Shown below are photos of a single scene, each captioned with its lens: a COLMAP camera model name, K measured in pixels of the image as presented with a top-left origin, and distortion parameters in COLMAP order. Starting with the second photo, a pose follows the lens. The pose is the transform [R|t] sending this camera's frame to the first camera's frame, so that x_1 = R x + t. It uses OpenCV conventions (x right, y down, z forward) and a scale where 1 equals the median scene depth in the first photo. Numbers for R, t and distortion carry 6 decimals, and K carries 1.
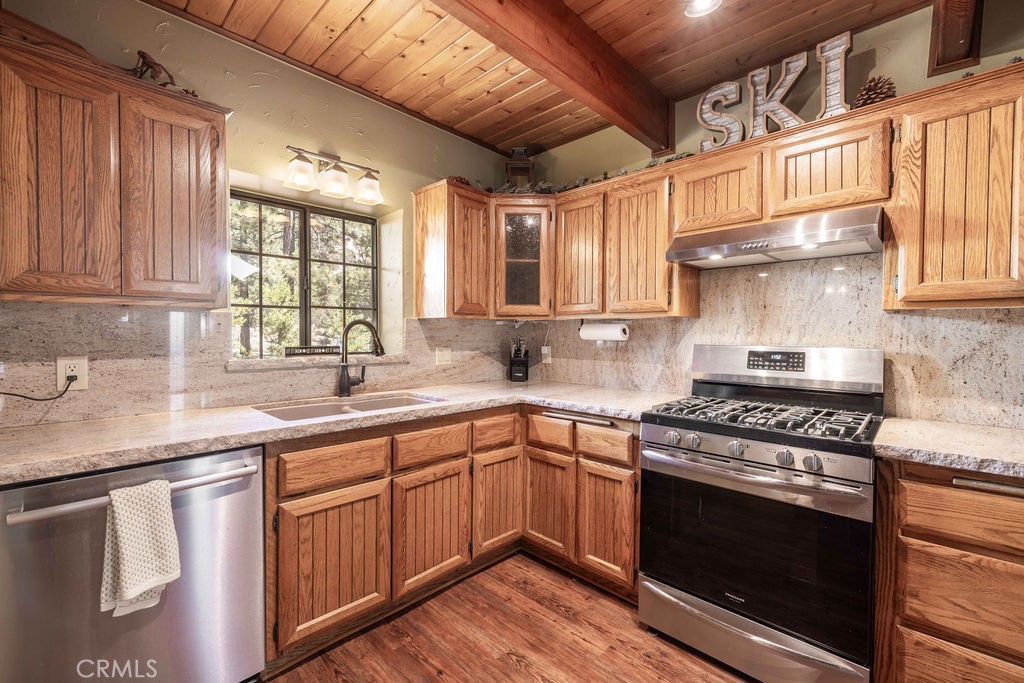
lens RADIAL K [[430.6, 0, 507.0], [0, 430.6, 340.7], [0, 0, 1]] dist [0.001769, 0.000703]
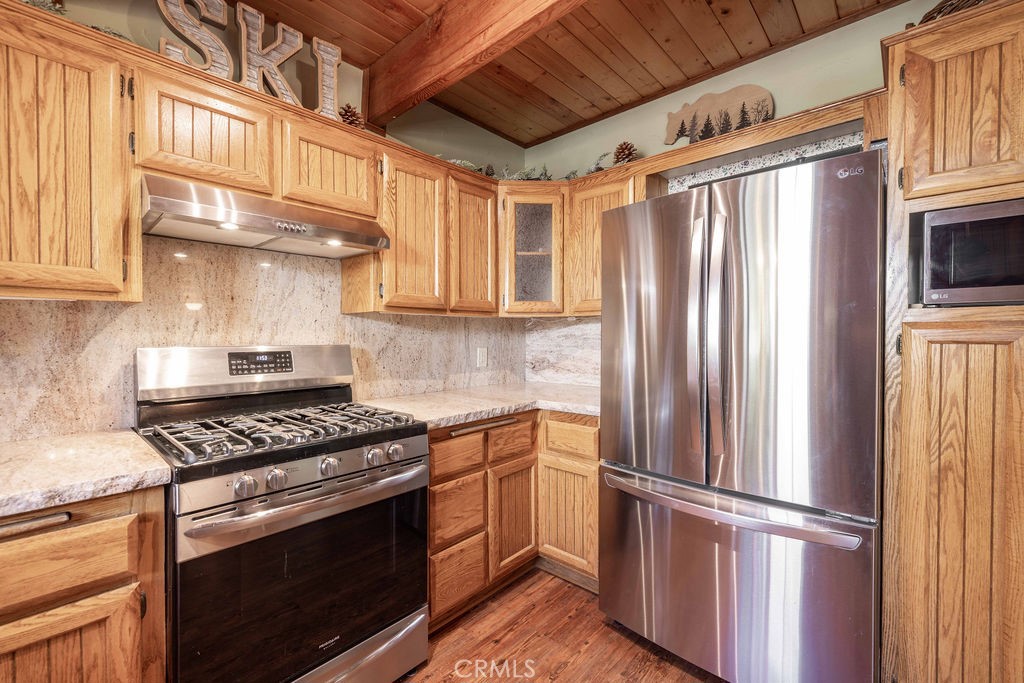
lens RADIAL K [[430.6, 0, 512.9], [0, 430.6, 339.5], [0, 0, 1]] dist [0.001769, 0.000703]
pose [[-0.031554, -0.015068, 0.999388, -0.259624], [0.012333, 0.999804, 0.015464, -0.006834], [-0.999426, 0.012814, -0.031362, 0.534650]]
